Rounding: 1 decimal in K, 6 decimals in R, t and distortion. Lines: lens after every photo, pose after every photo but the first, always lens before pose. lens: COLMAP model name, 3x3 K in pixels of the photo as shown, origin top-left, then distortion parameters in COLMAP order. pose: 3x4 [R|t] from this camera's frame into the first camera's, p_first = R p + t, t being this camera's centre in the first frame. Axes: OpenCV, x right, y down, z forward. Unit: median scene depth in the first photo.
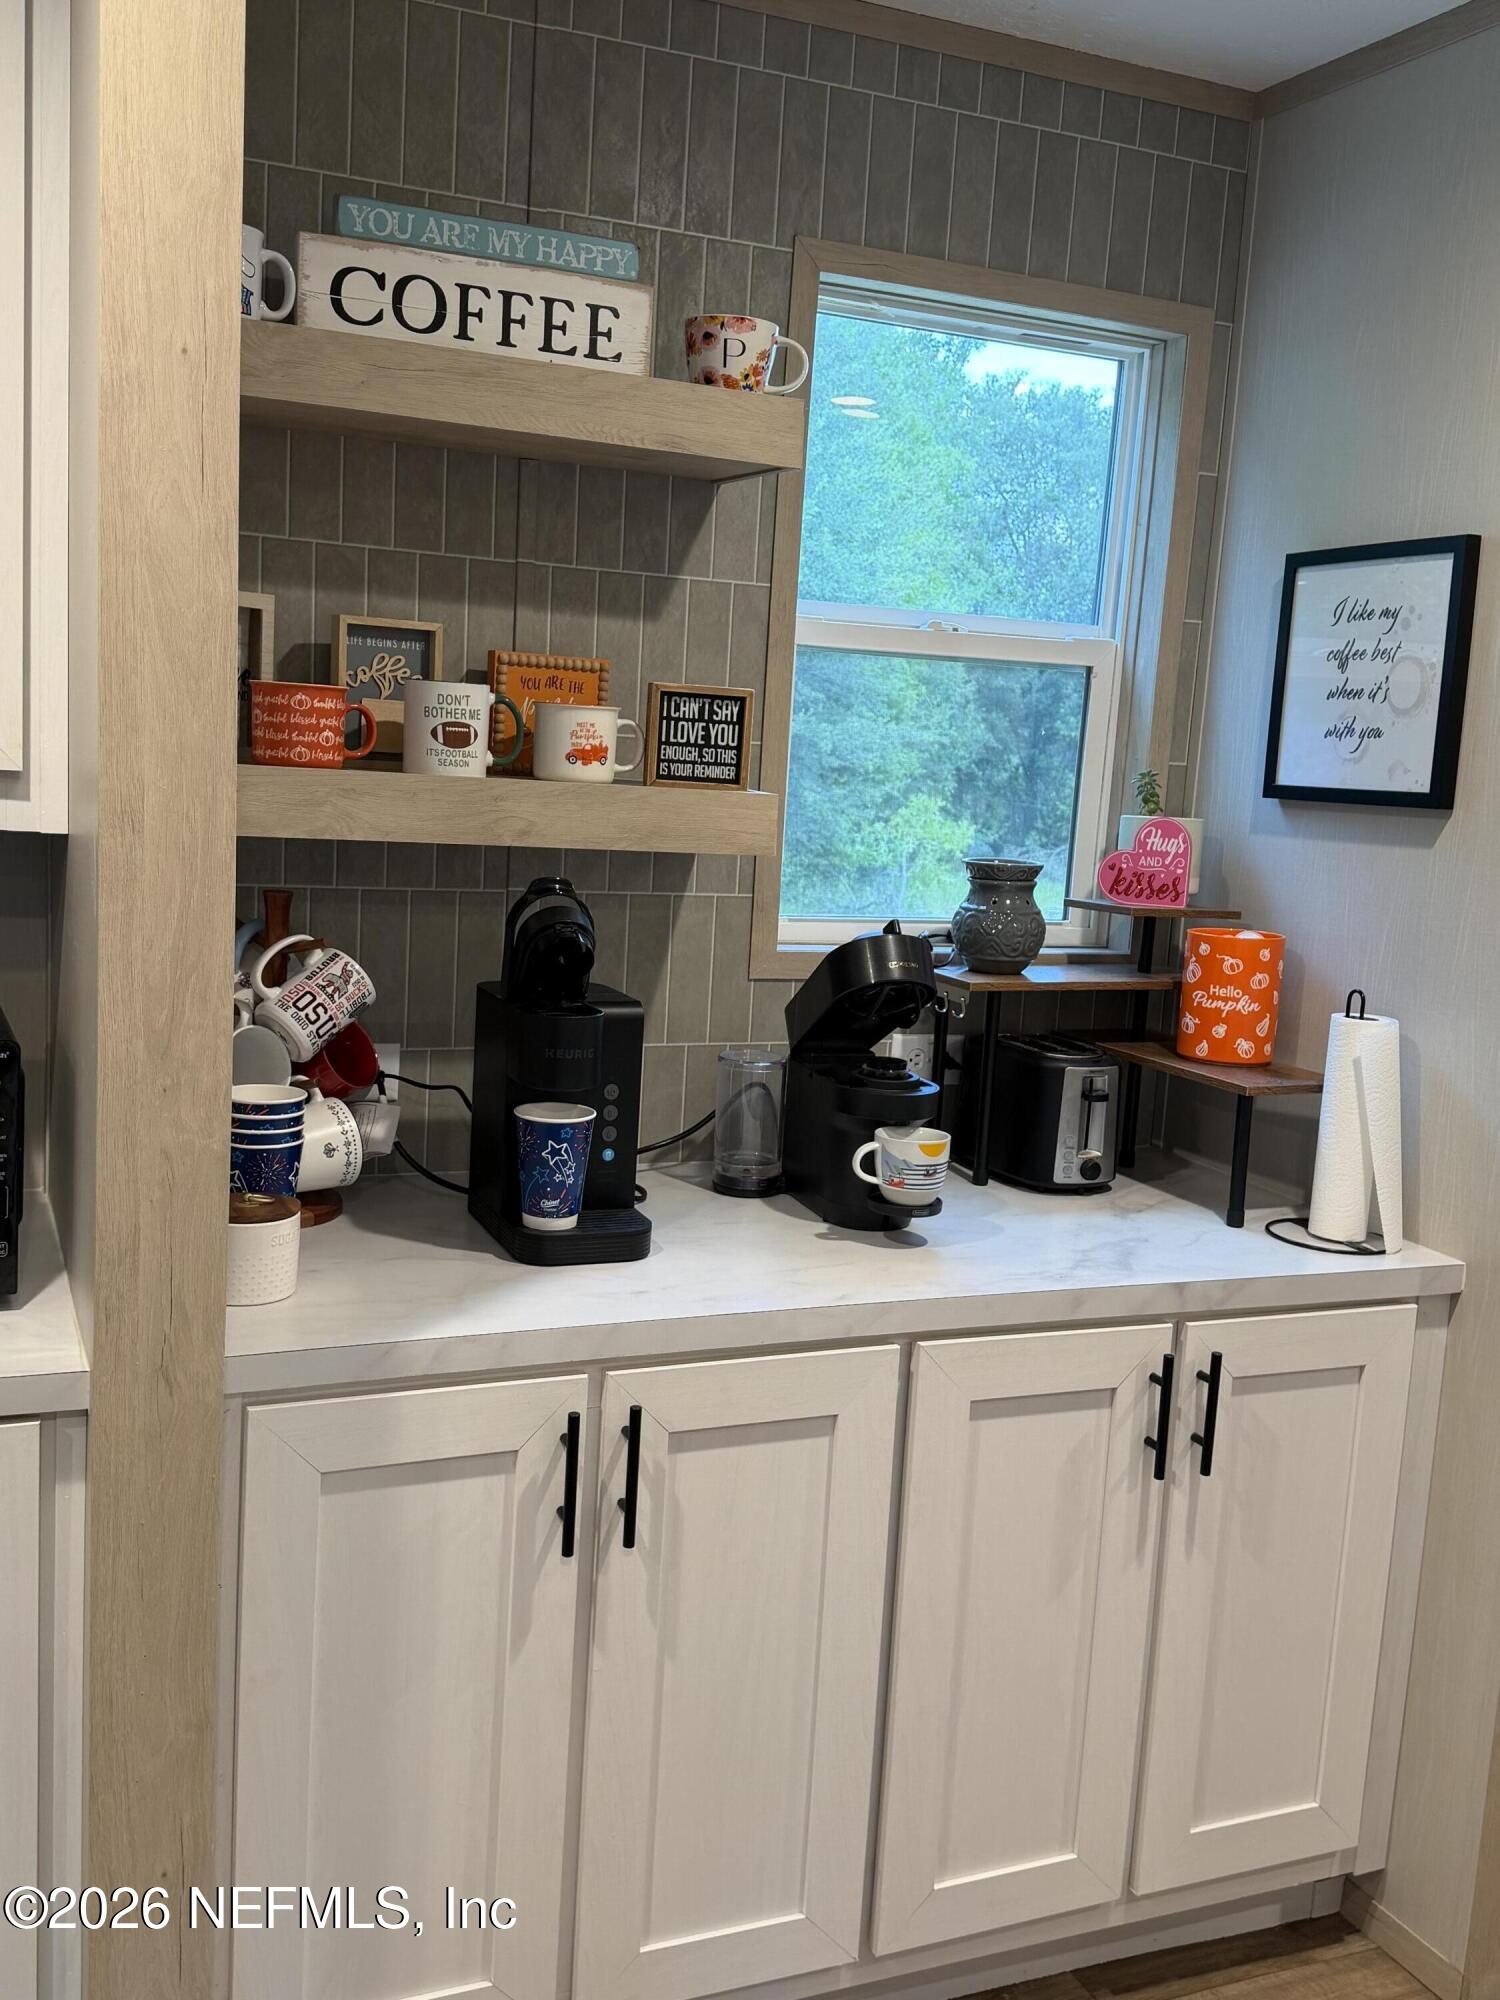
lens RADIAL K [[1896.1, 0, 750.0], [0, 1896.1, 1000.0], [0, 0, 1]] dist [0.273460, -0.660080]
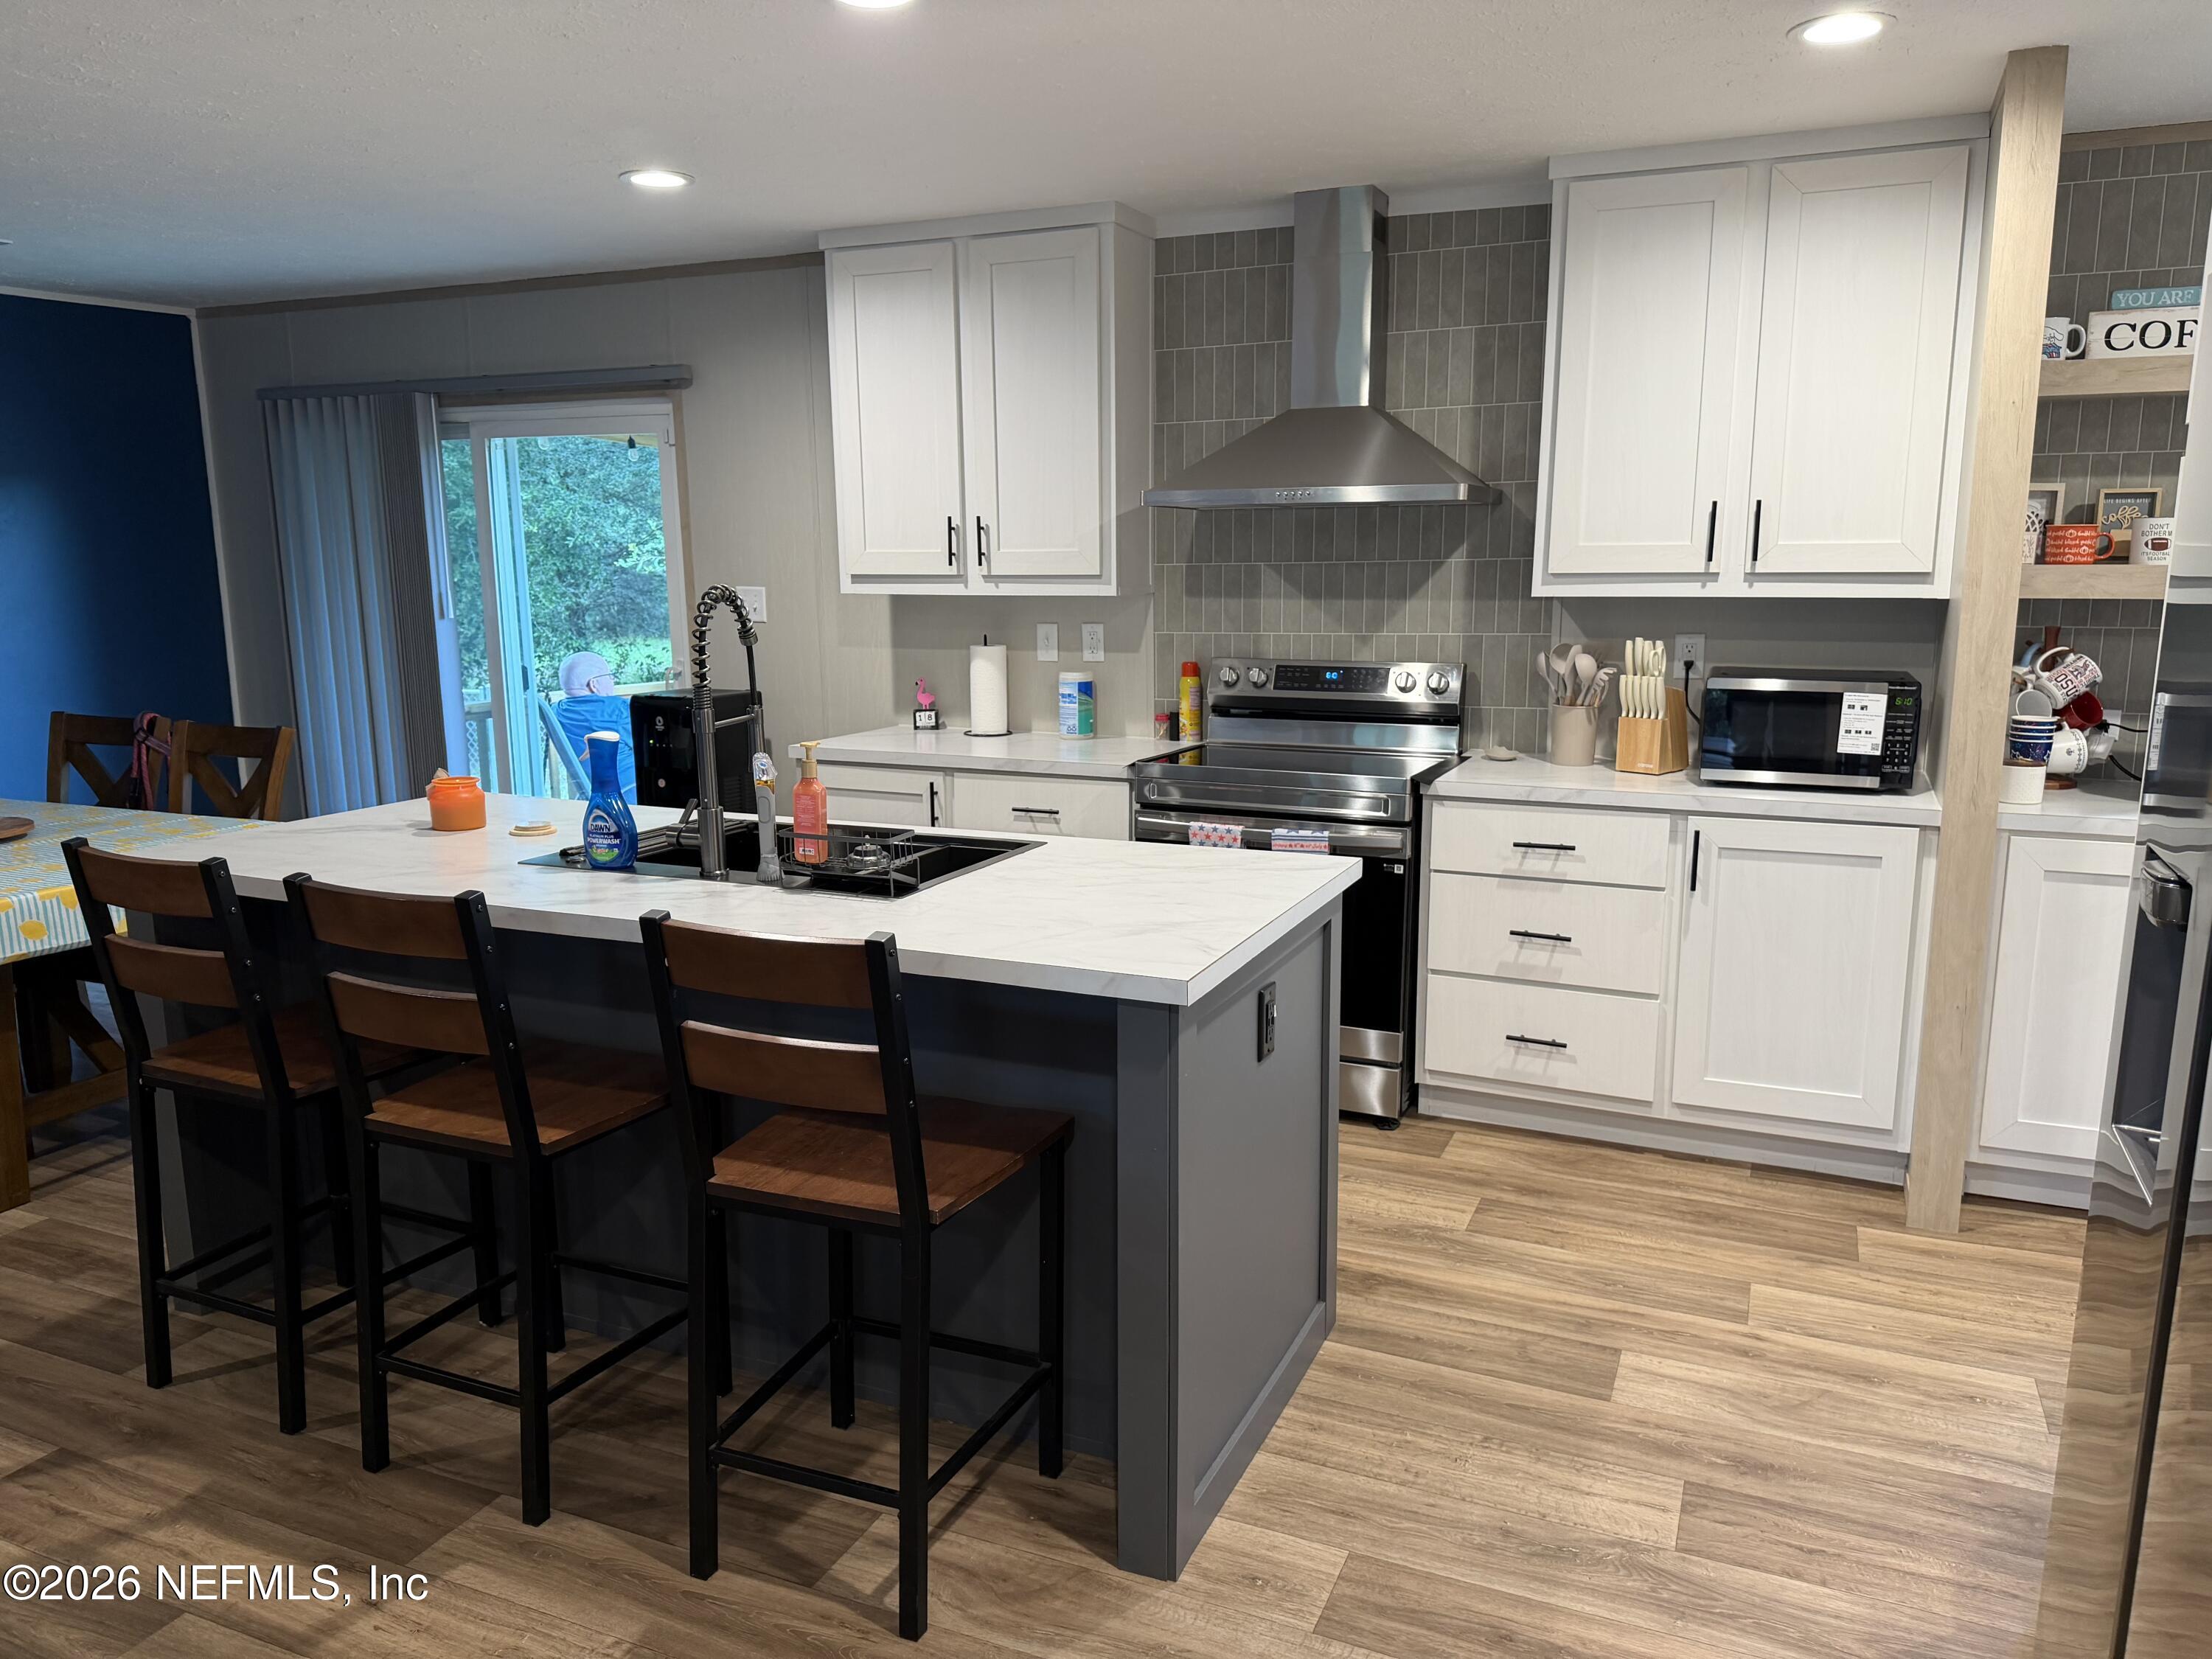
lens RADIAL K [[1568.7, 0, 1106.0], [0, 1568.7, 829.5], [0, 0, 1]] dist [0.100373, -0.113587]
pose [[0.686142, 0.066562, -0.724416, 0.320537], [-0.059455, 0.997605, 0.035351, 0.161925], [0.725034, 0.018814, 0.688456, -0.924147]]
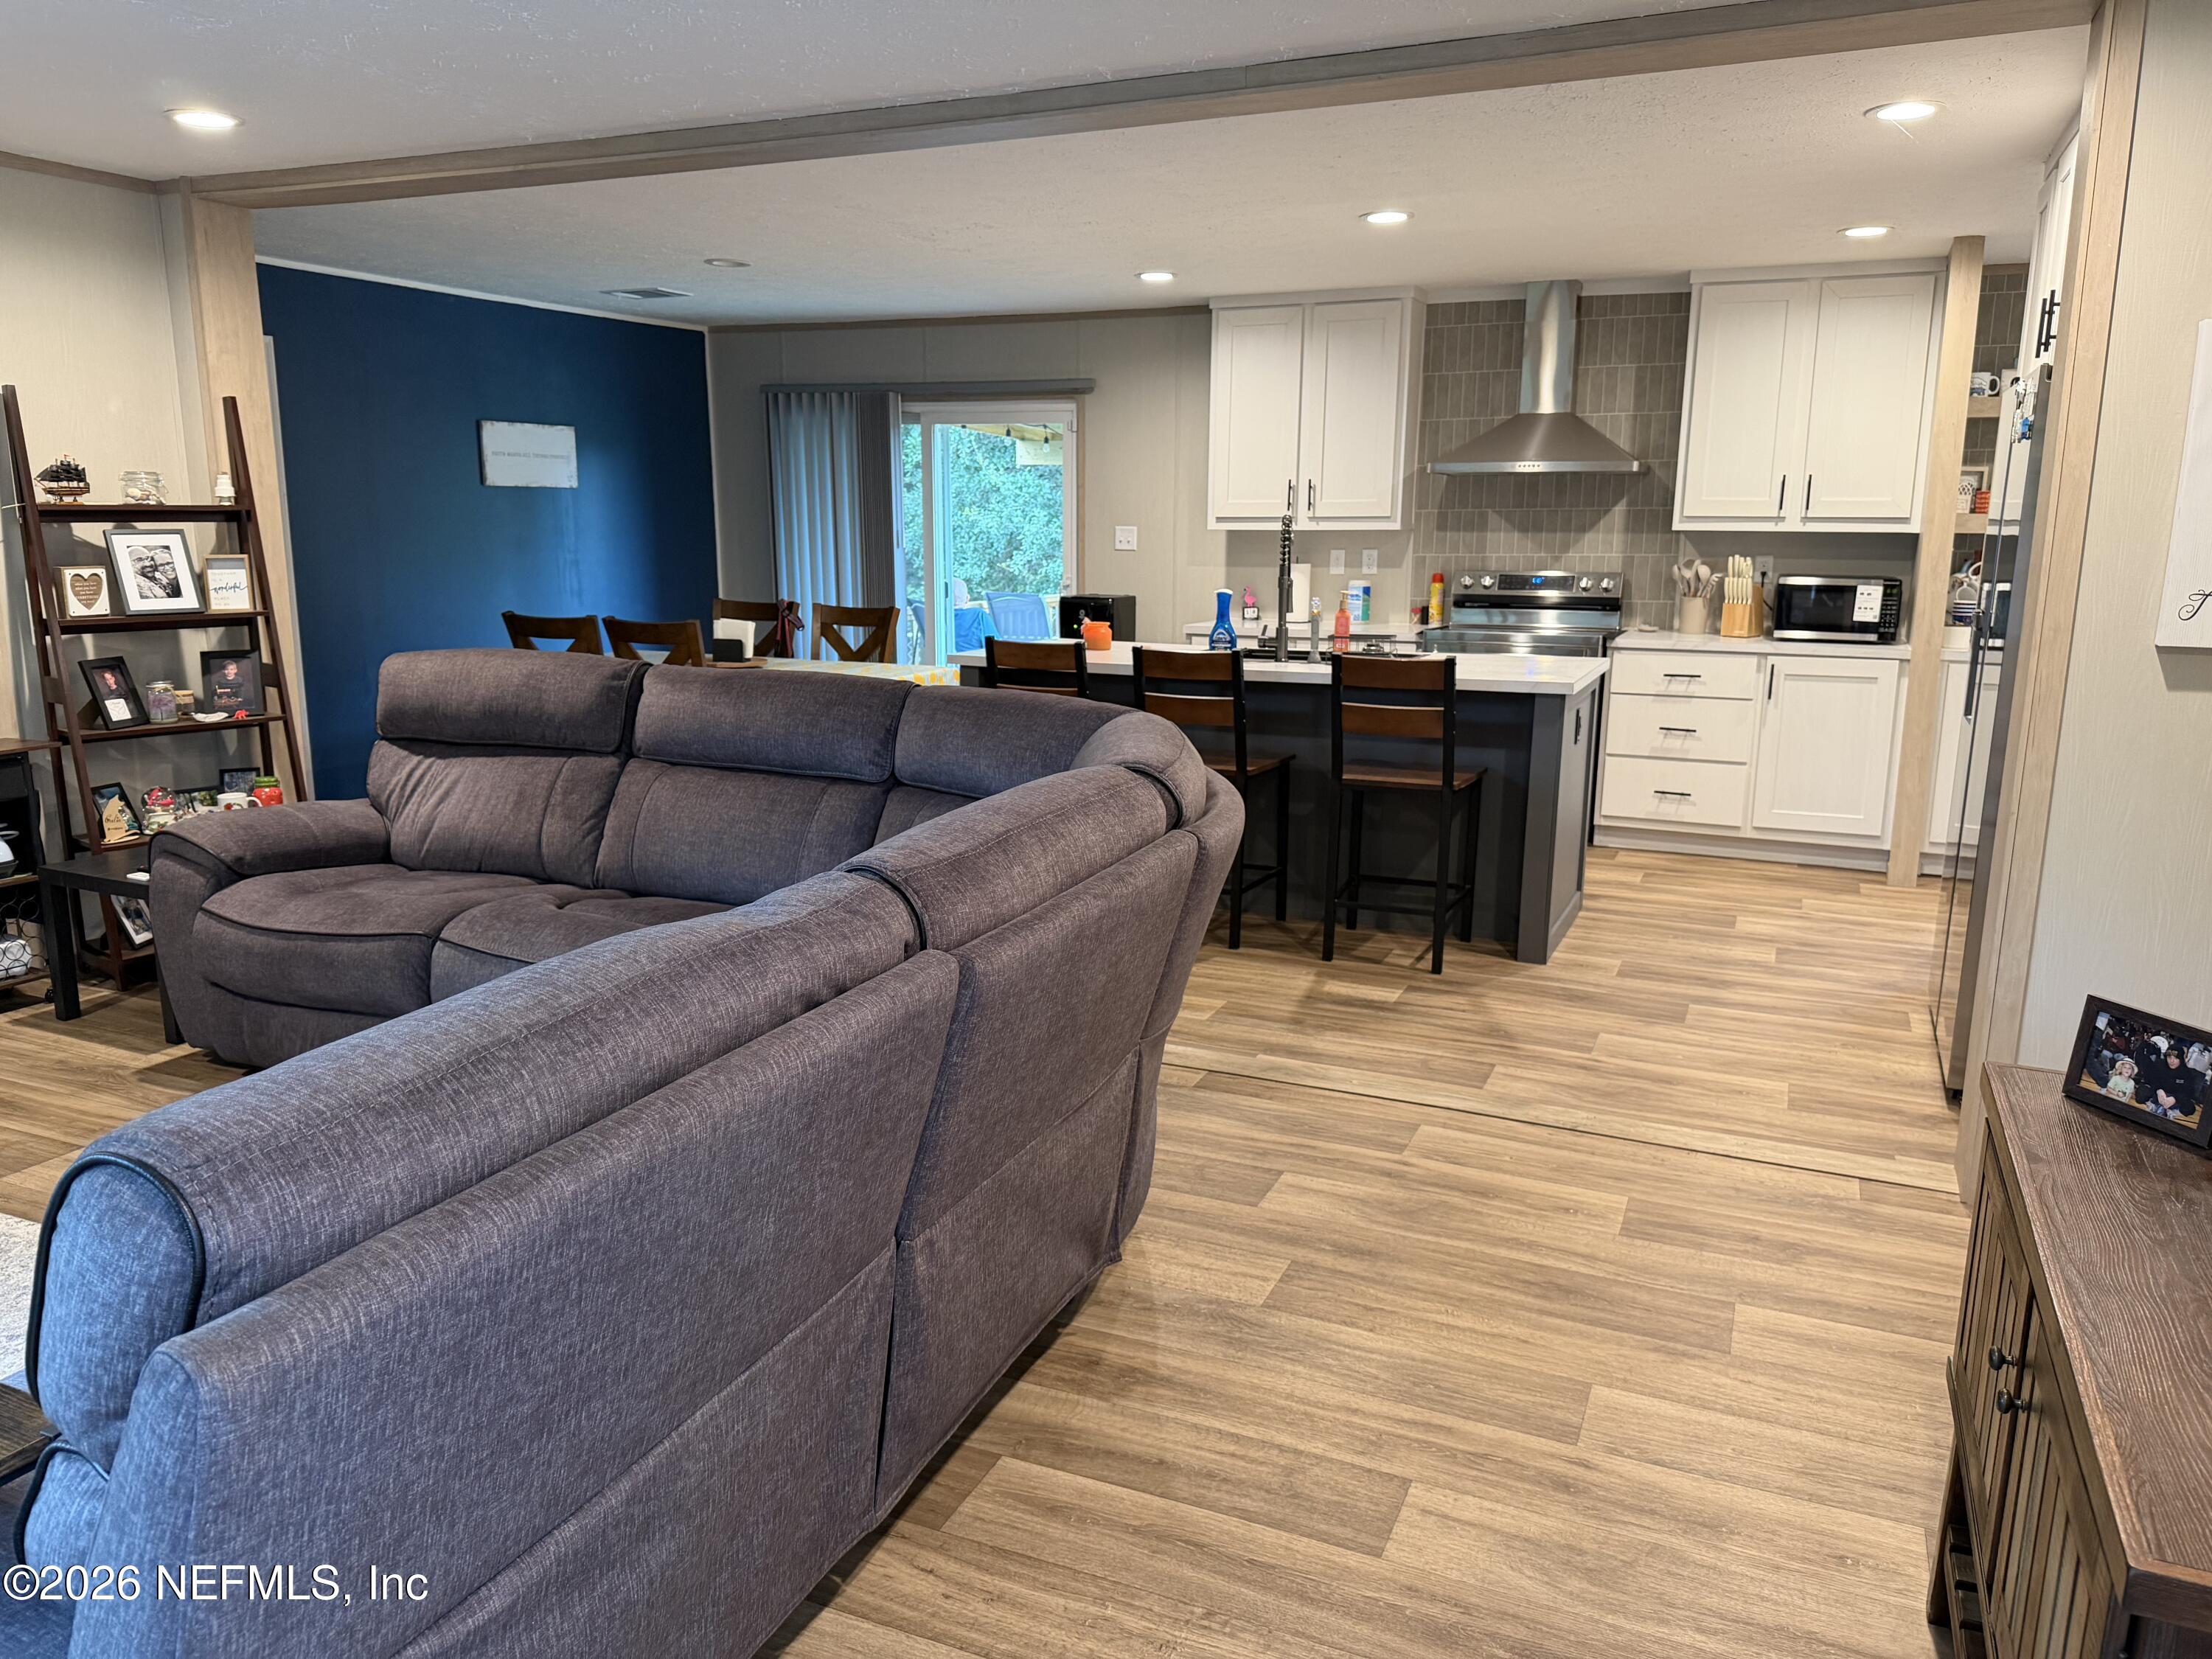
lens RADIAL K [[1579.2, 0, 1106.0], [0, 1579.2, 829.5], [0, 0, 1]] dist [0.079173, -0.109489]
pose [[0.689208, 0.087764, -0.719228, 0.821690], [-0.071509, 0.996030, 0.053017, 0.418357], [0.721026, 0.014891, 0.692748, -2.217507]]
